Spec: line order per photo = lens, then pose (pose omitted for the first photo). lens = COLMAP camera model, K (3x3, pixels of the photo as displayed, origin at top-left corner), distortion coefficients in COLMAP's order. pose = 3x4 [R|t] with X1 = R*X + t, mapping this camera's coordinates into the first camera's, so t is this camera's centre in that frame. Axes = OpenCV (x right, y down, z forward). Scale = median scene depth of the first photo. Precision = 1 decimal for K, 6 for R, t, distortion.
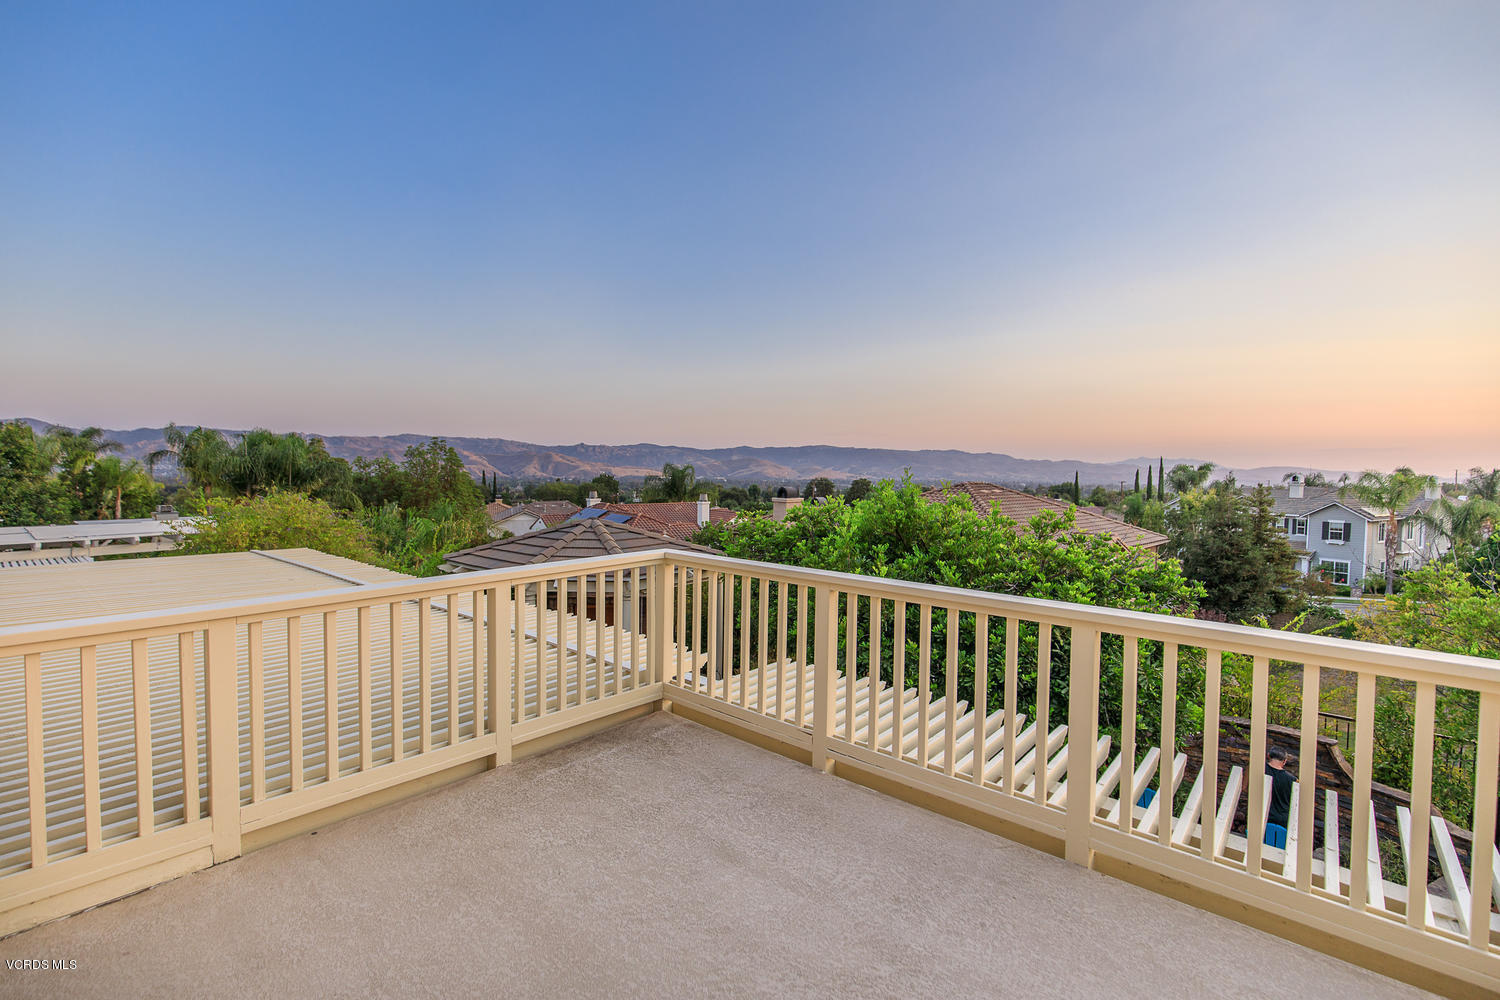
lens RADIAL K [[671.7, 0, 747.6], [0, 671.7, 493.5], [0, 0, 1]] dist [0.000257, -0.000319]
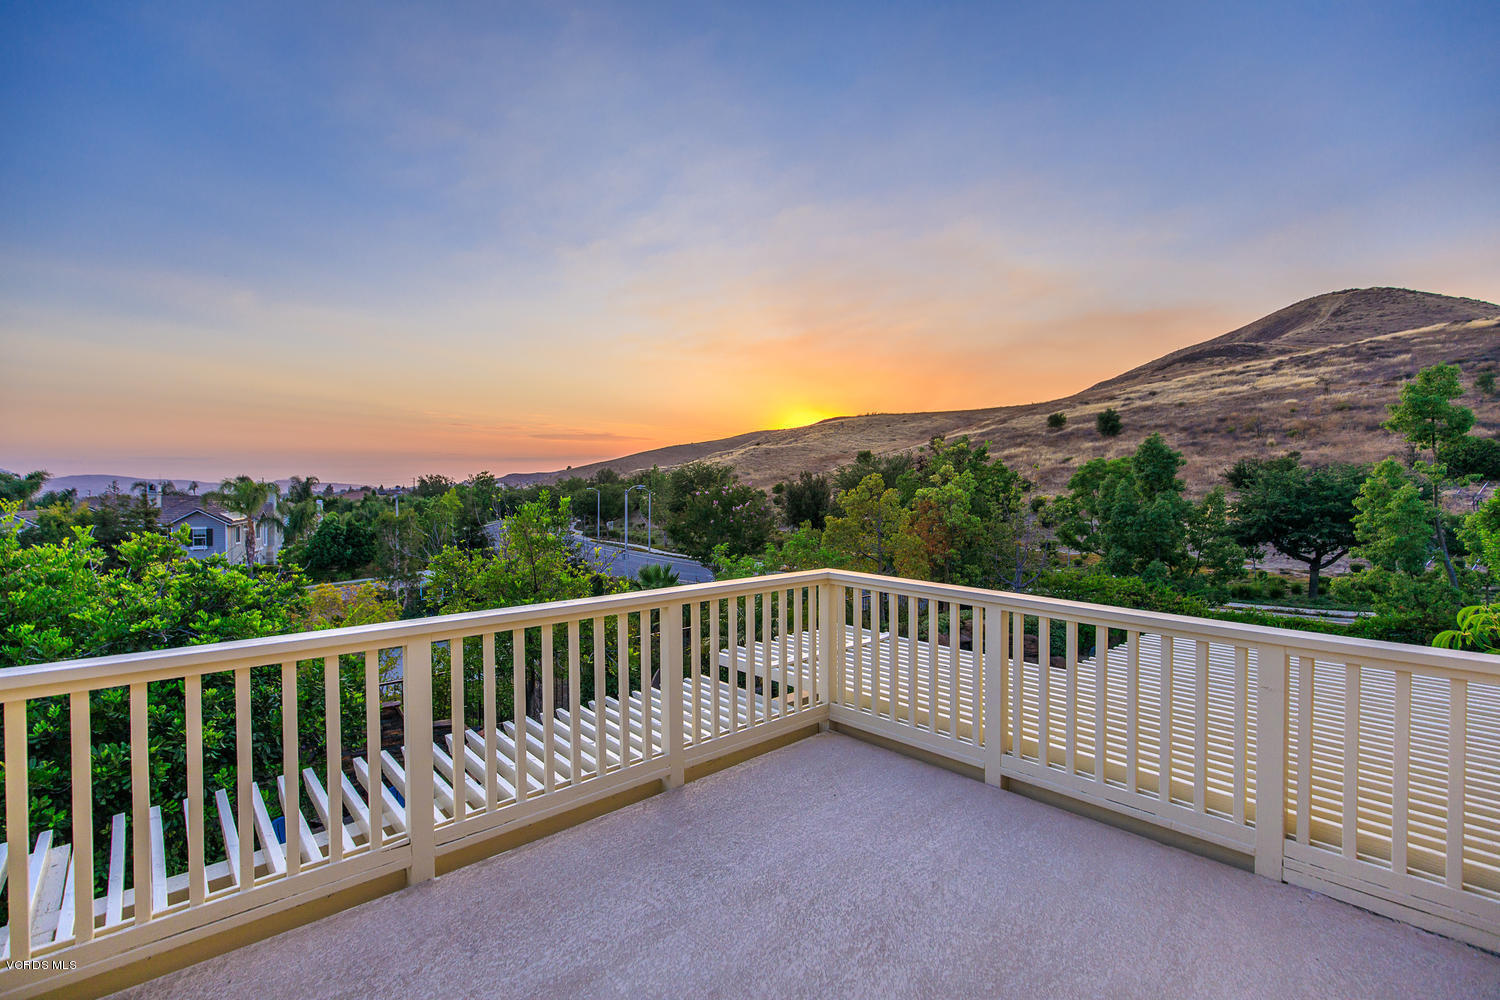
lens RADIAL K [[677.9, 0, 748.7], [0, 677.9, 493.1], [0, 0, 1]] dist [0.013520, -0.000165]
pose [[0.118600, -0.025171, 0.992623, -0.103438], [0.038330, 0.999050, 0.020754, -0.004471], [-0.992202, 0.035586, 0.119452, 0.092369]]
